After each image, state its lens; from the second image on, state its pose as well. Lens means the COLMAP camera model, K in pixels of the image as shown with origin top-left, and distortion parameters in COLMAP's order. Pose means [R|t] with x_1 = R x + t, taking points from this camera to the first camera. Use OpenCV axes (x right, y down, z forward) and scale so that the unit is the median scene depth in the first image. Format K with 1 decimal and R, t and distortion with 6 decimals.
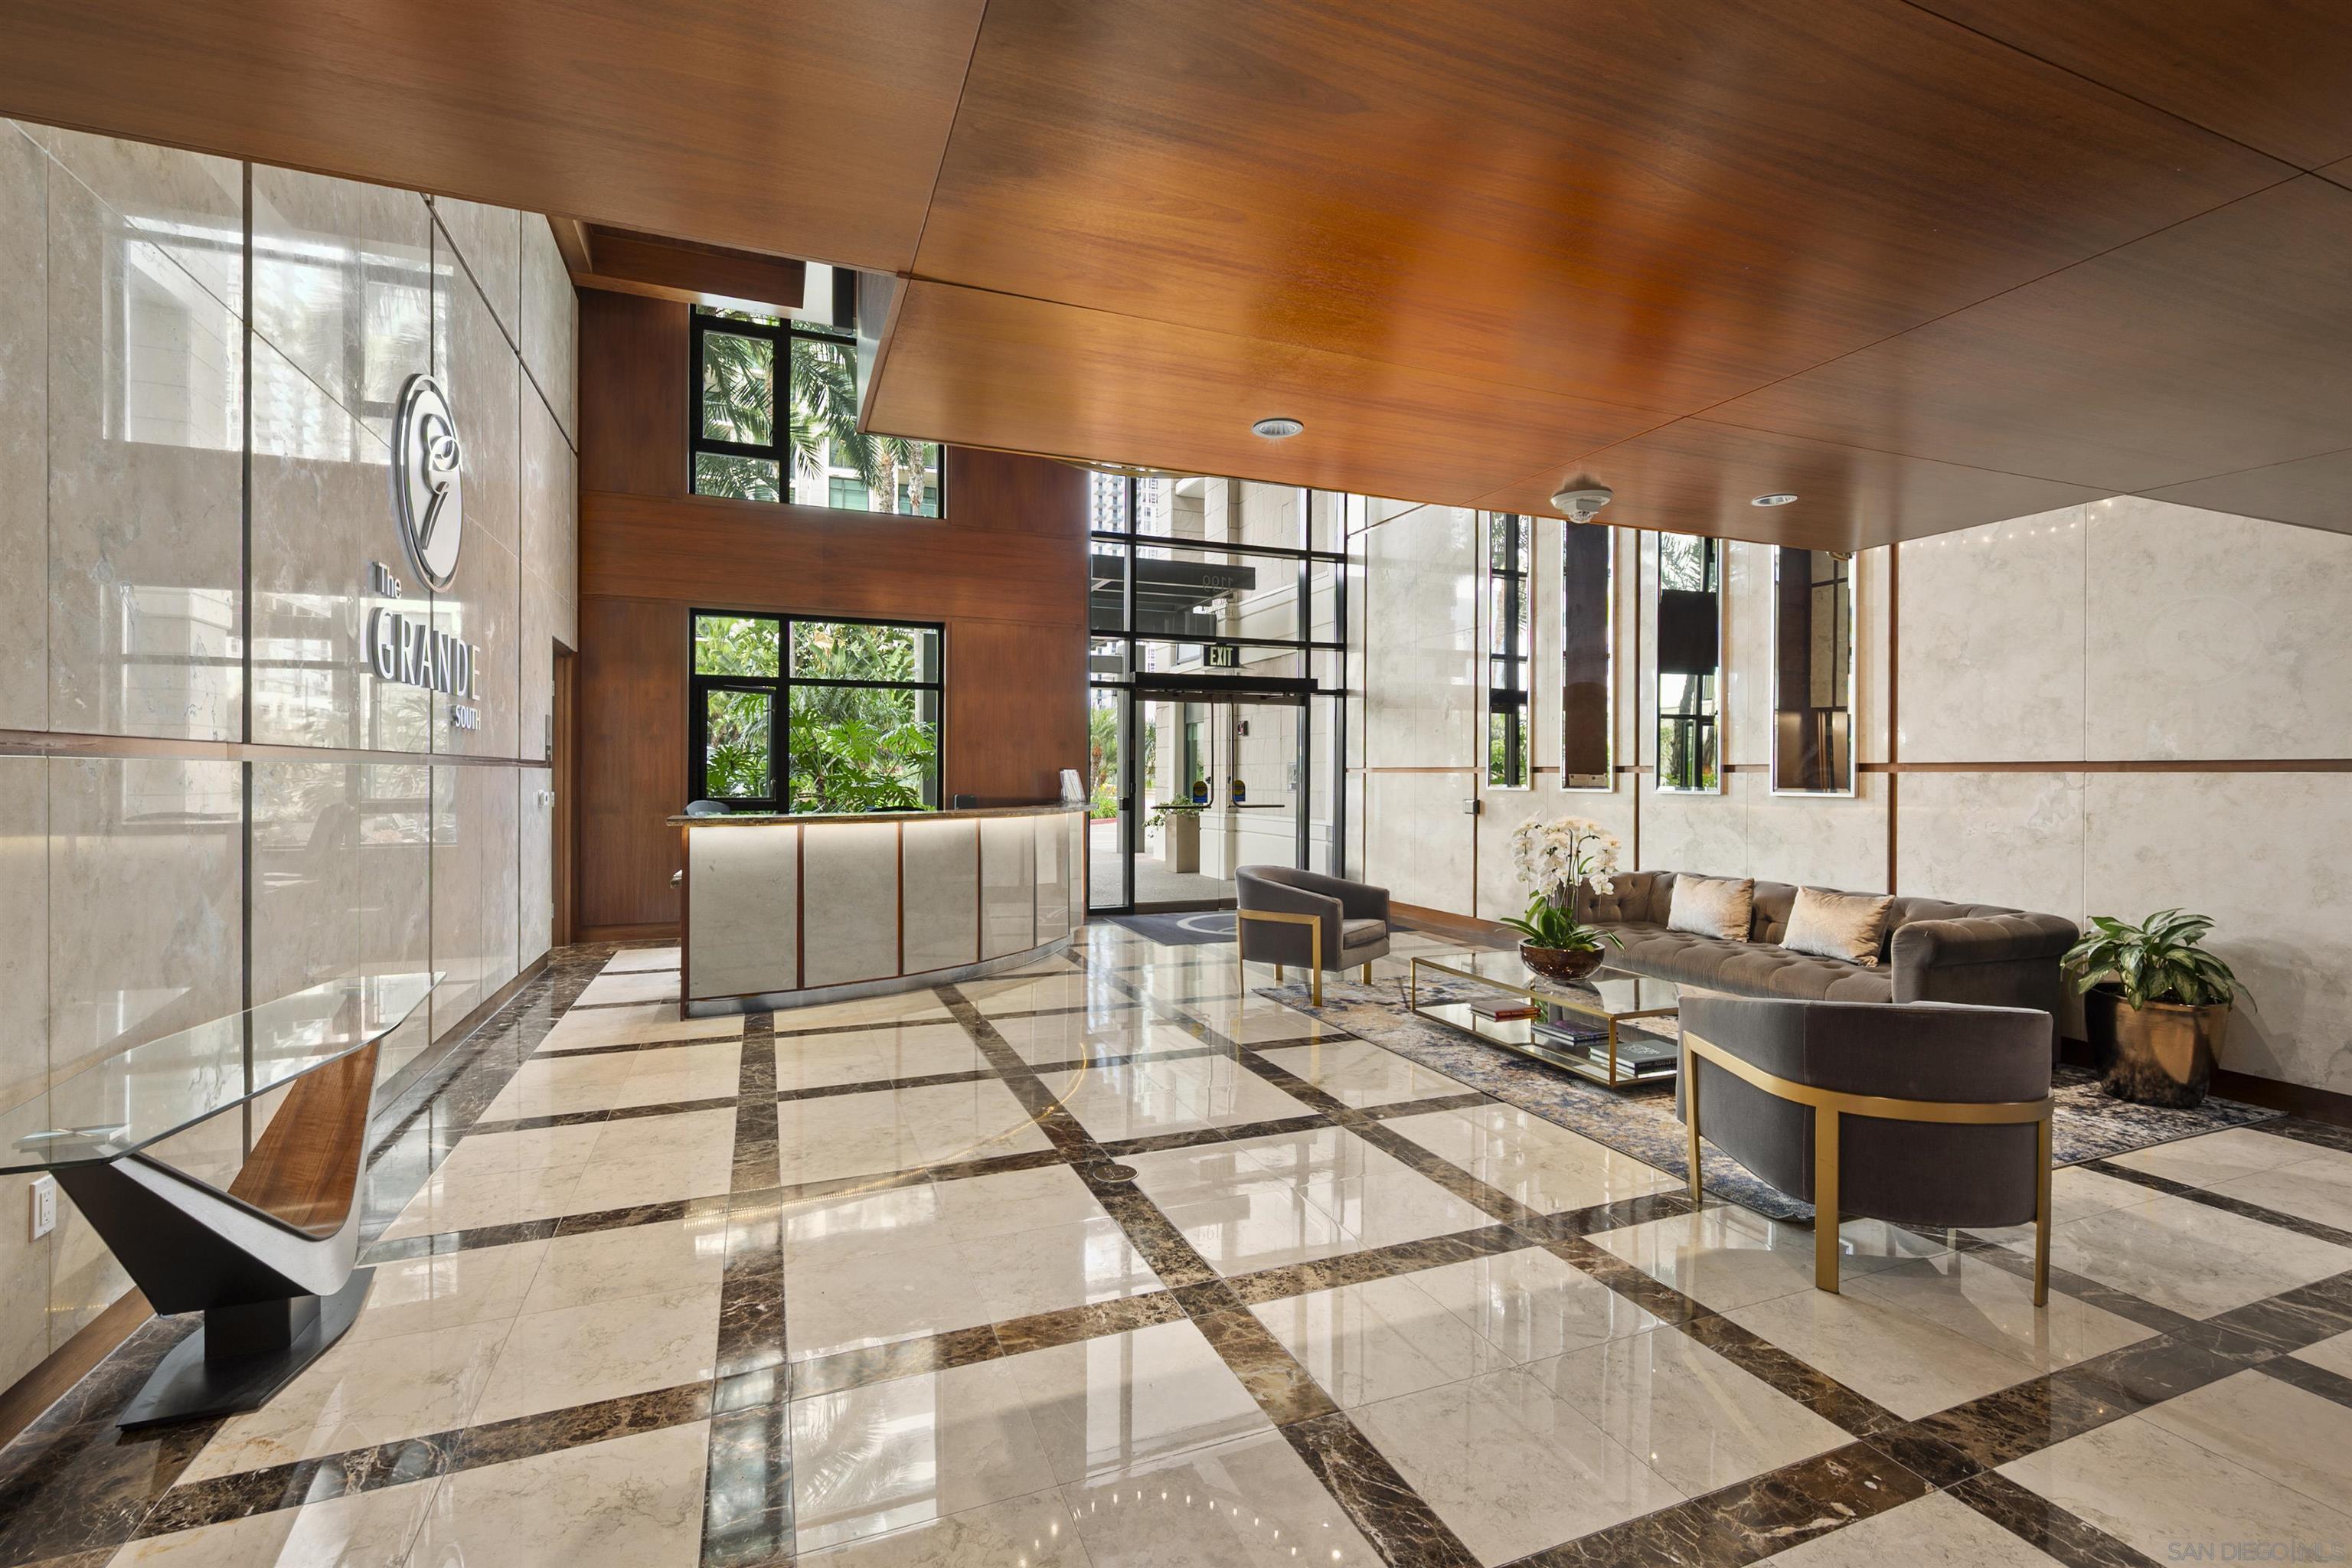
lens RADIAL K [[1032.0, 0, 1176.0], [0, 1032.0, 784.0], [0, 0, 1]] dist [-0.000154, -0.000017]
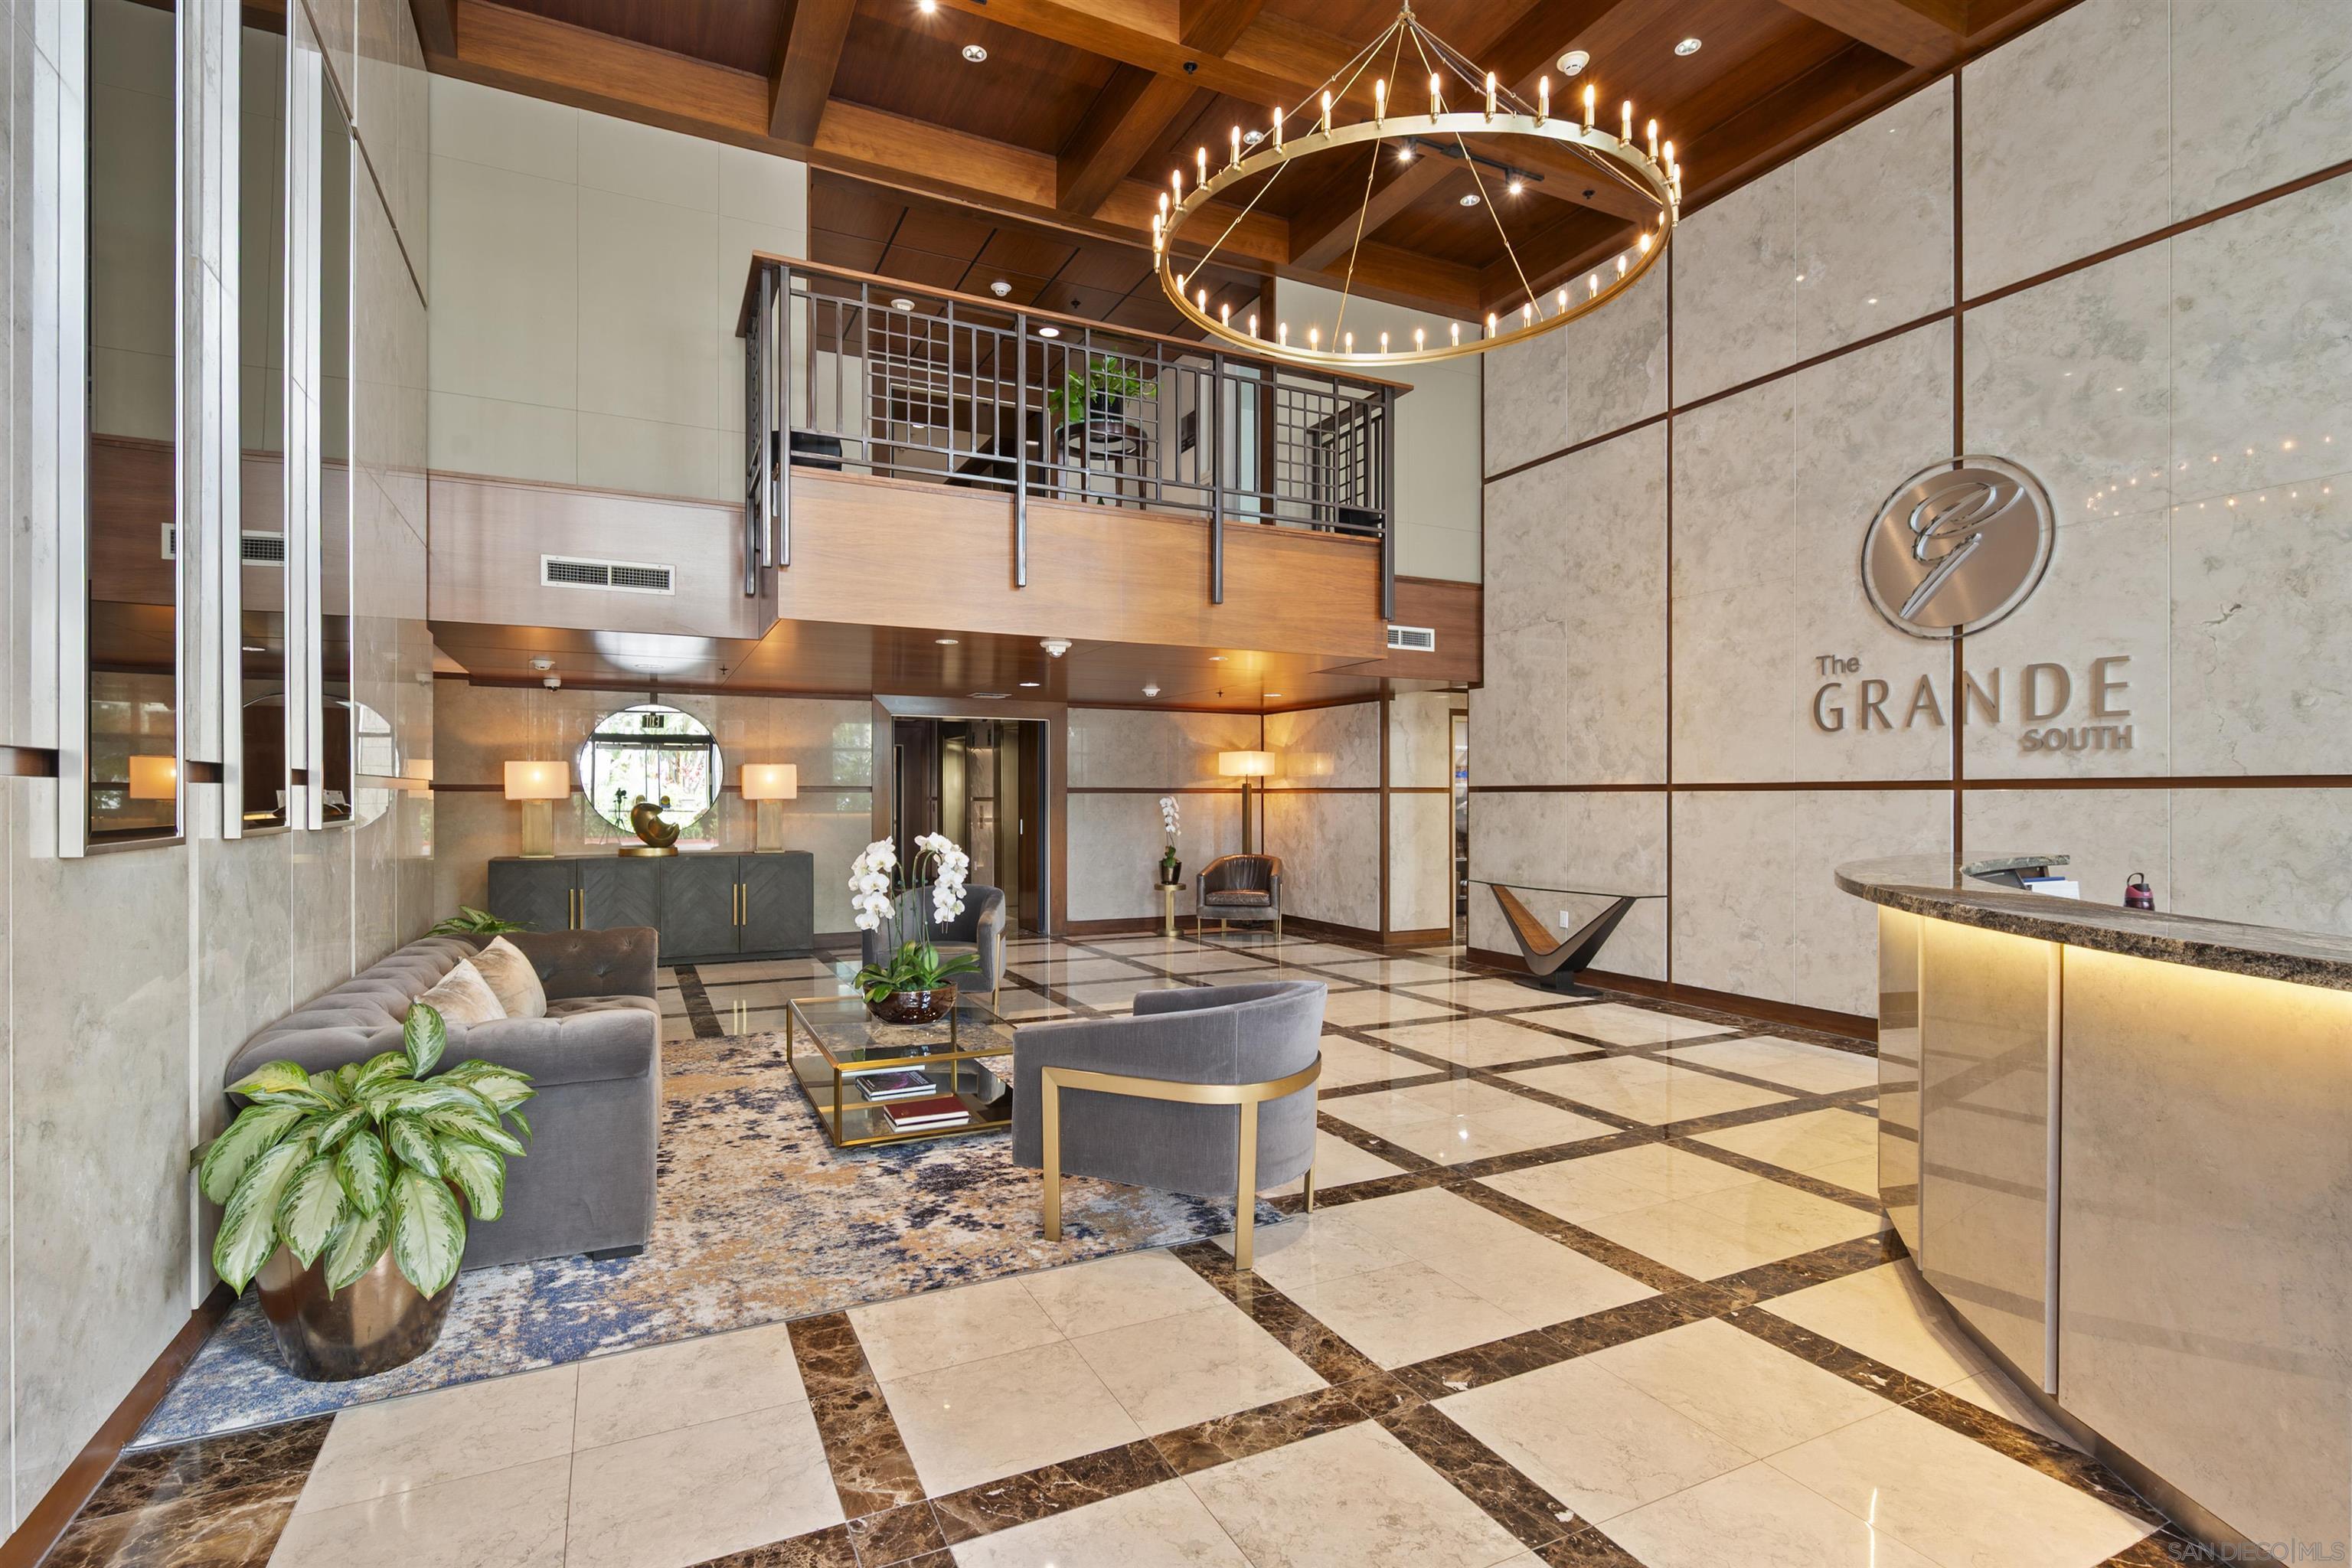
lens RADIAL K [[1131.4, 0, 1176.0], [0, 1131.4, 784.0], [0, 0, 1]] dist [0.001637, 0.000465]
pose [[-0.997052, -0.007701, -0.076339, 0.226825], [-0.007492, 0.999967, -0.003023, -0.016990], [0.076360, -0.002442, -0.997077, 1.976849]]
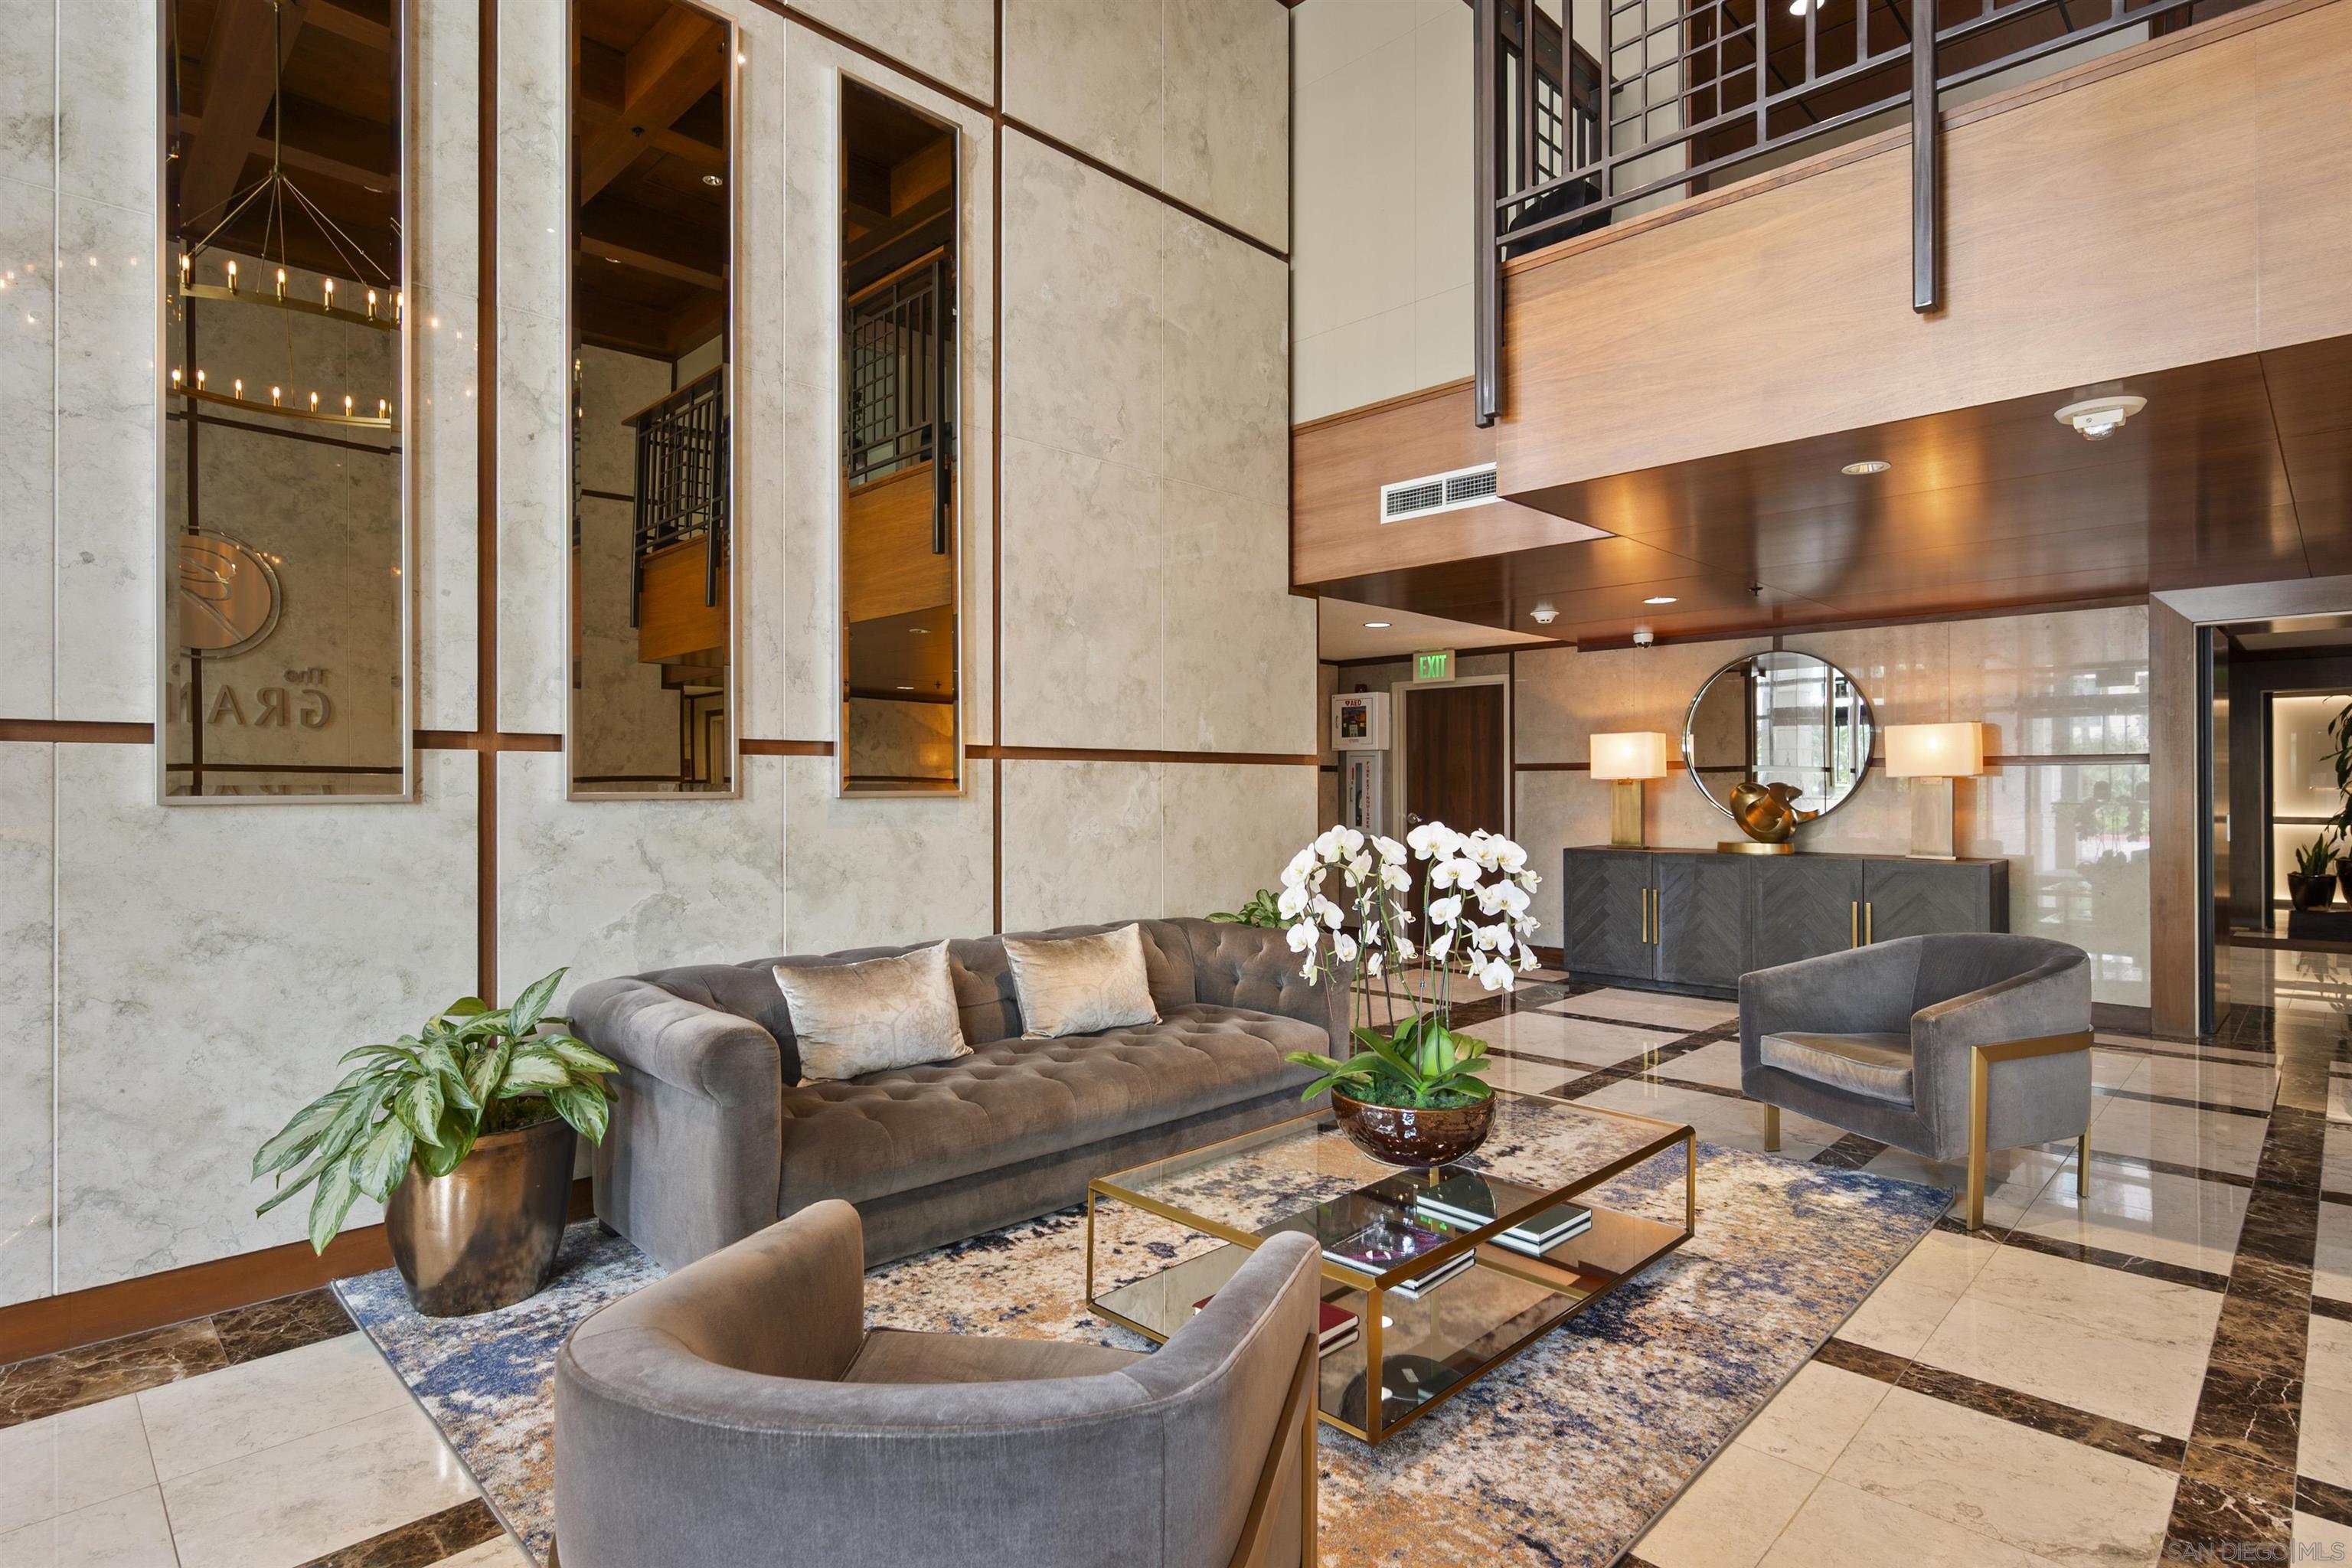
lens RADIAL K [[1185.4, 0, 1176.0], [0, 1185.4, 784.0], [0, 0, 1]] dist [-0.000931, -0.001549]
pose [[-0.393620, -0.002182, 0.919271, -0.109128], [0.007409, 0.999957, 0.005546, 0.002276], [-0.919244, 0.008994, -0.393587, 1.316994]]
